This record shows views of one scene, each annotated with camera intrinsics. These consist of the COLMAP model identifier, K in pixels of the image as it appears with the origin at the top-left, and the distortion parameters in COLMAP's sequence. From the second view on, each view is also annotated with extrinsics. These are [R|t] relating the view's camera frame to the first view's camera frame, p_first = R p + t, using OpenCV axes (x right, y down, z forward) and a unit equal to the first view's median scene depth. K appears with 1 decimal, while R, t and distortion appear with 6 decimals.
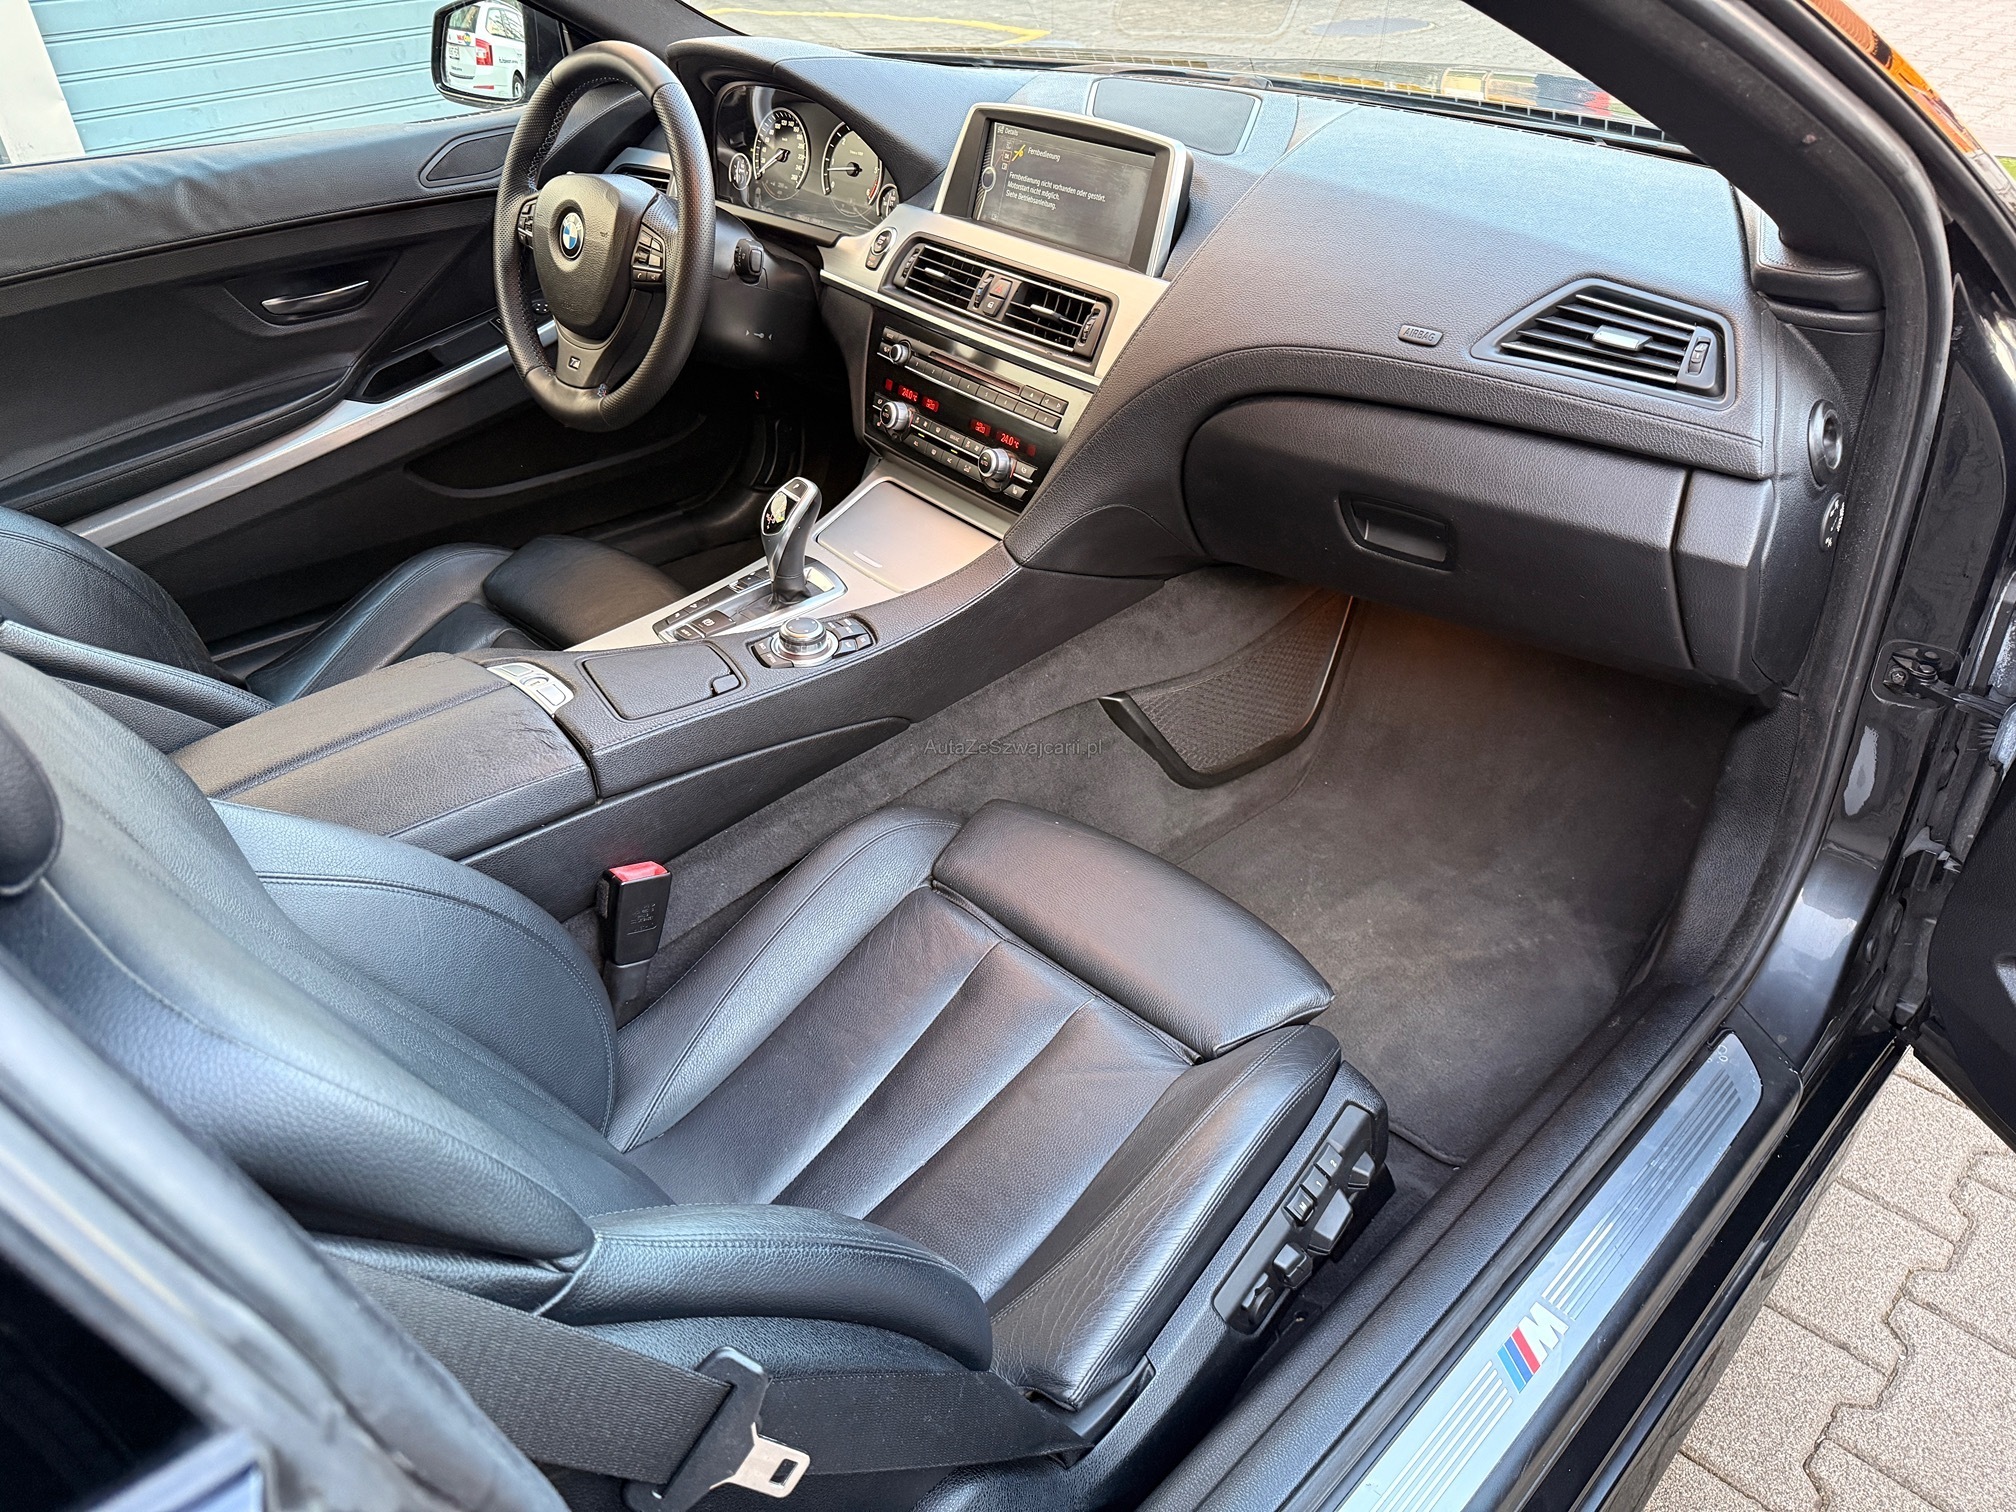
lens RADIAL K [[1323.9, 0, 1006.7], [0, 1323.9, 770.2], [0, 0, 1]] dist [0.017338, -0.006823]
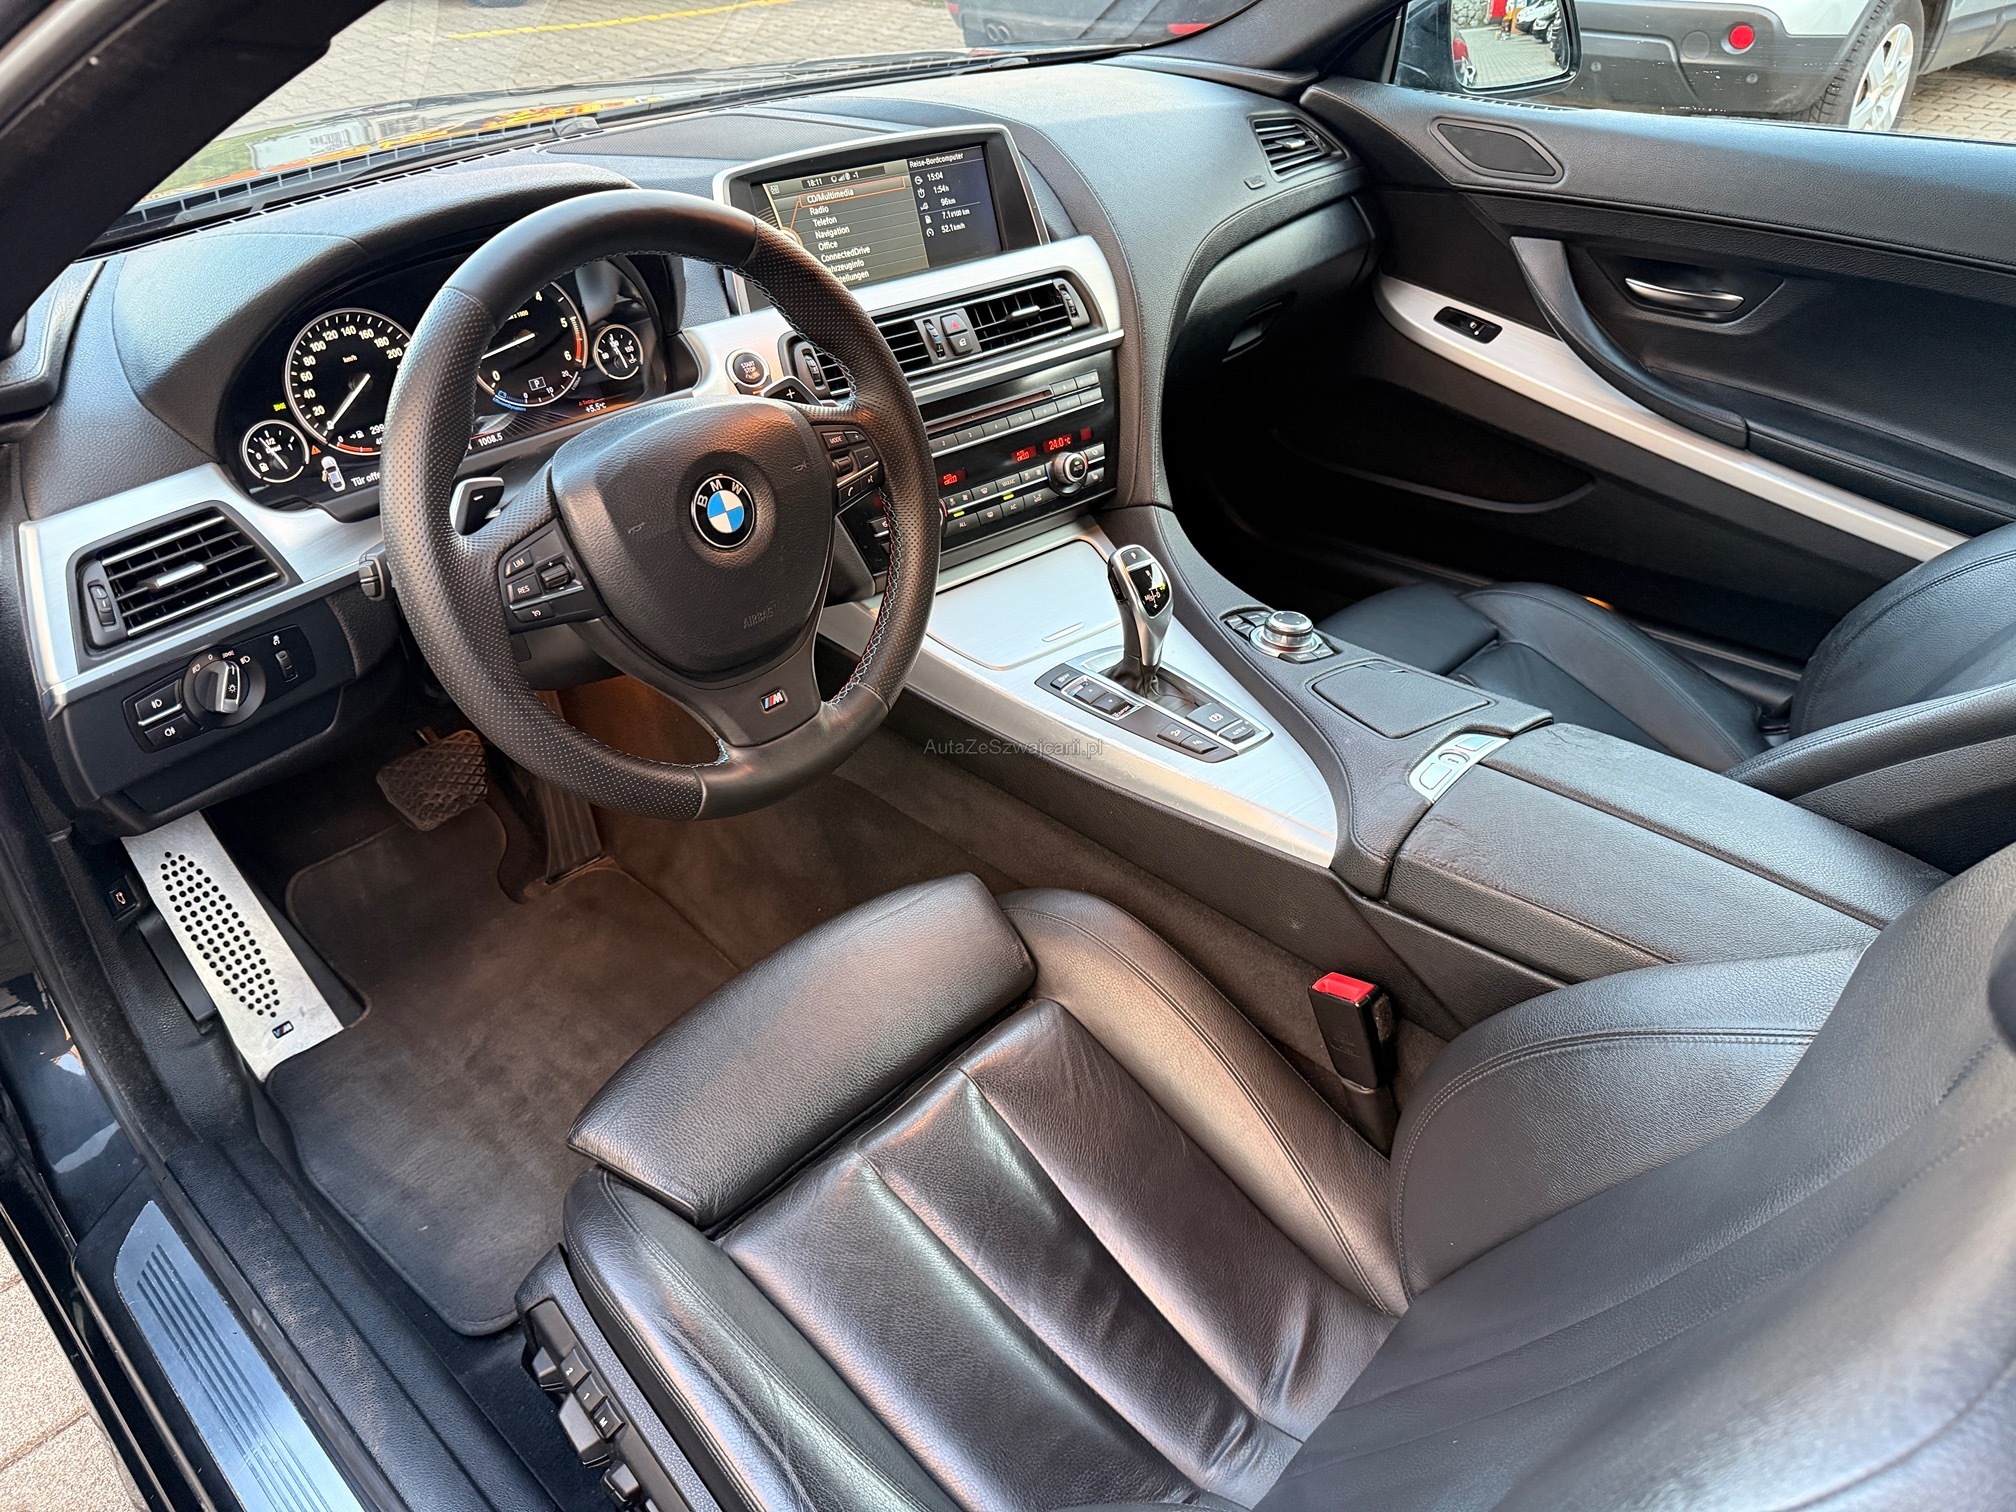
lens RADIAL K [[1412.0, 0, 999.6], [0, 1412.0, 763.2], [0, 0, 1]] dist [0.042759, -0.053356]
pose [[-0.028507, -0.548032, 0.835972, -0.928039], [0.583831, 0.669710, 0.458945, -0.549577], [-0.811375, 0.501149, 0.300867, 0.767980]]
